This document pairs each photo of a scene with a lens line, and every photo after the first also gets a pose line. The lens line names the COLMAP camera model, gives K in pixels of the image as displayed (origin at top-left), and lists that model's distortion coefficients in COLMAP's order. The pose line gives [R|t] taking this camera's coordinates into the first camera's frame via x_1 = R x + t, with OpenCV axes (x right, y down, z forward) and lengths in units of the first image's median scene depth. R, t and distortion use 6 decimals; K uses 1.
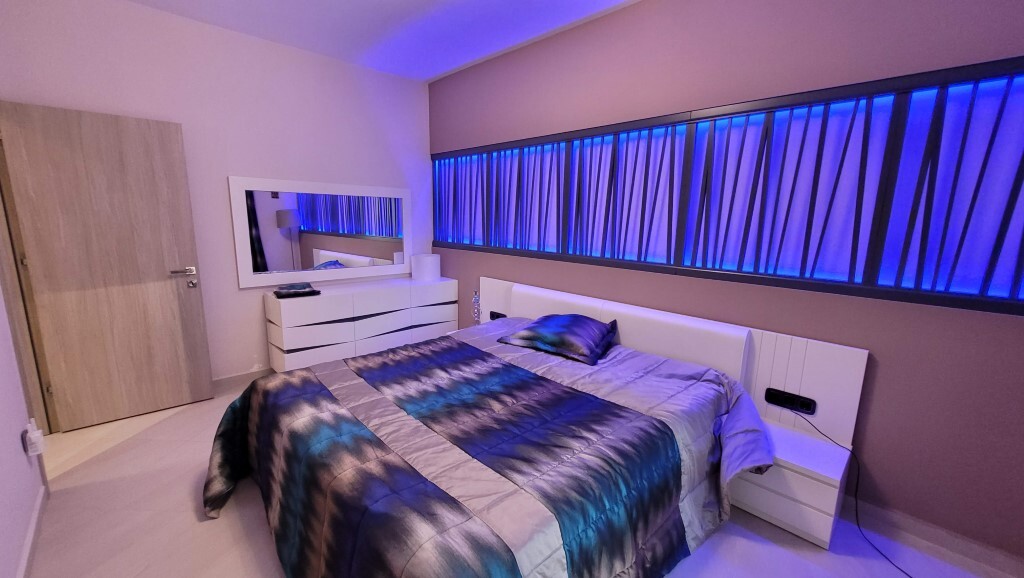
lens RADIAL K [[402.8, 0, 512.1], [0, 402.8, 288.2], [0, 0, 1]] dist [0.003087, -0.001022]
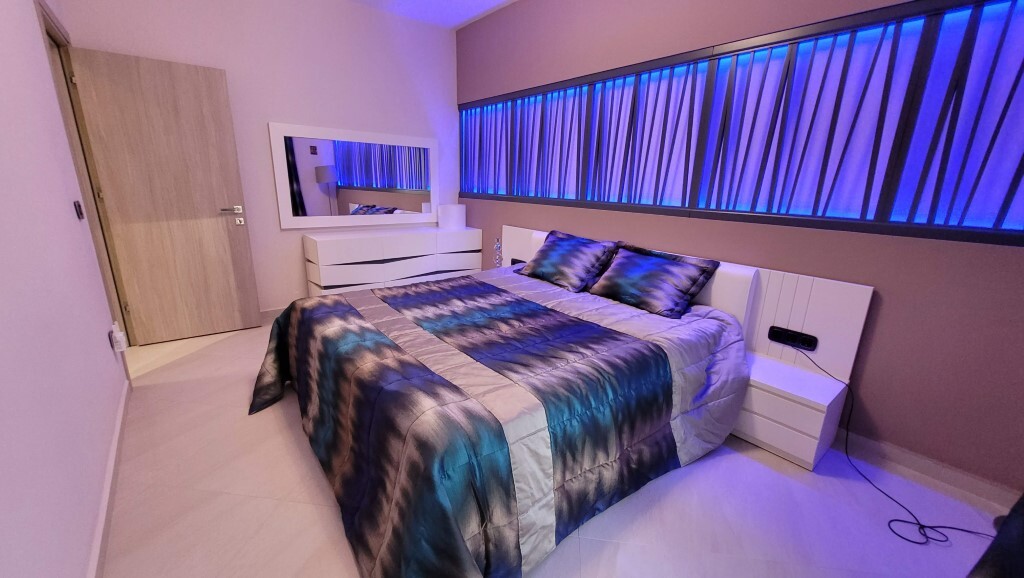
lens RADIAL K [[402.8, 0, 512.2], [0, 402.8, 287.5], [0, 0, 1]] dist [0.003087, -0.001022]
pose [[0.996305, 0.028917, -0.080871, 0.058748], [-0.022268, 0.996388, 0.081942, 0.081791], [0.082948, -0.079839, 0.993351, -0.065349]]
